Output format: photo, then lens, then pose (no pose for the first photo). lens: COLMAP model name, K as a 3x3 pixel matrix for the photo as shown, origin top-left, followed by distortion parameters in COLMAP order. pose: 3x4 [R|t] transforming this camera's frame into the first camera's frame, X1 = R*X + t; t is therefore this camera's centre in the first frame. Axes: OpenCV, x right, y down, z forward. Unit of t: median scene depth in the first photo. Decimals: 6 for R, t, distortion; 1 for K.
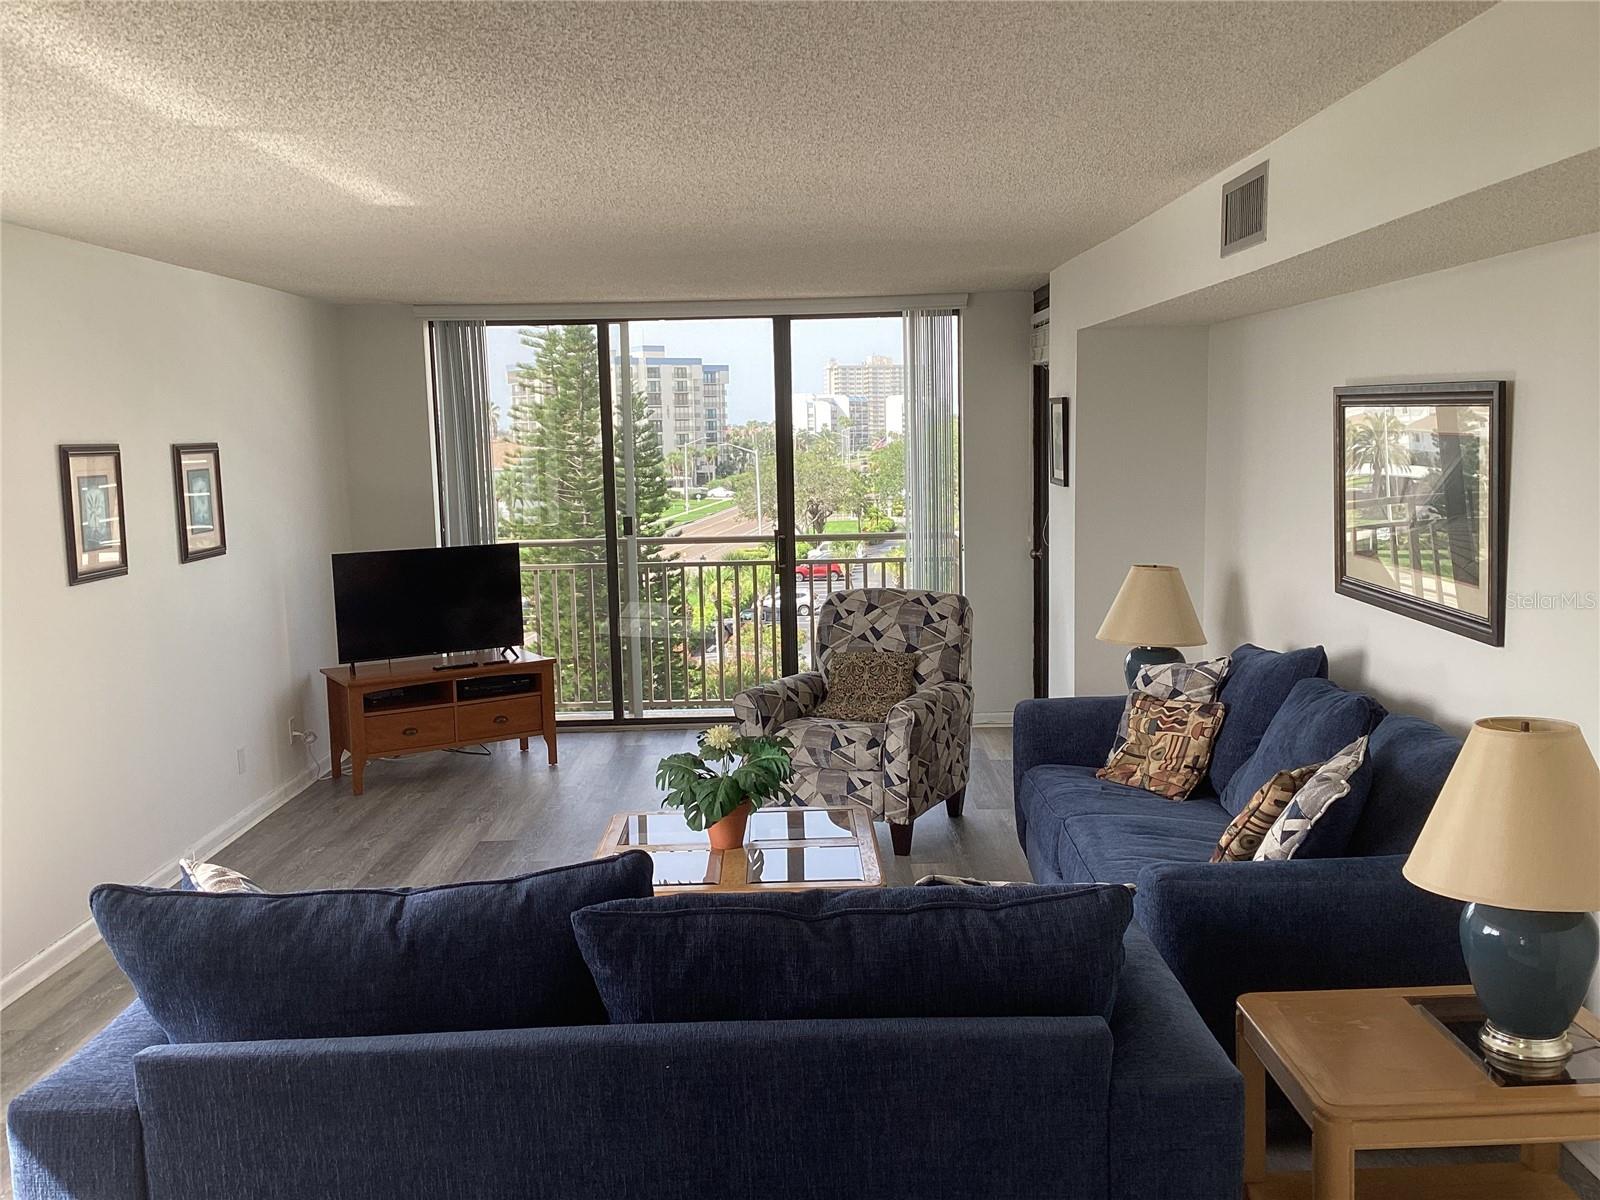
lens RADIAL K [[1434.0, 0, 800.0], [0, 1434.0, 600.0], [0, 0, 1]] dist [0.122469, -0.184192]
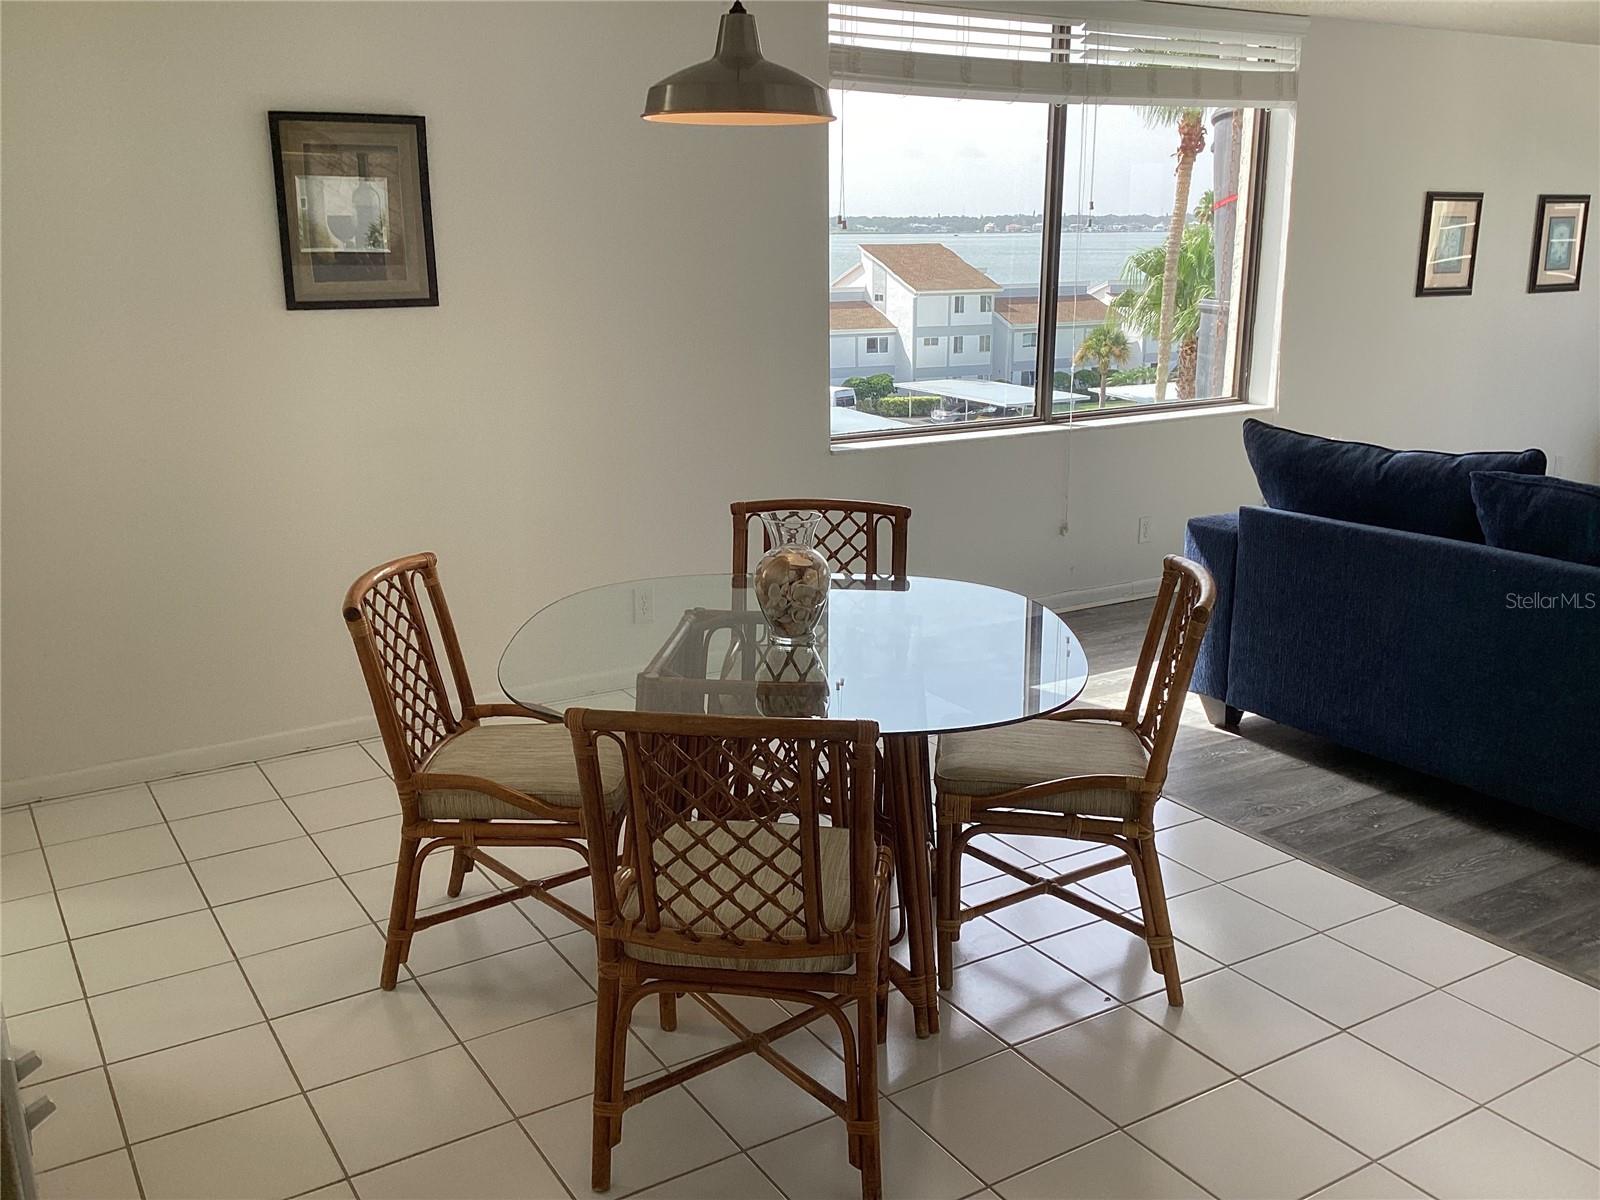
lens RADIAL K [[1434.0, 0, 800.0], [0, 1434.0, 600.0], [0, 0, 1]] dist [0.122469, -0.184192]
pose [[0.519503, 0.233828, -0.821852, 0.796457], [-0.114204, 0.972200, 0.204414, 0.105501], [0.846802, -0.012335, 0.531765, -0.476209]]
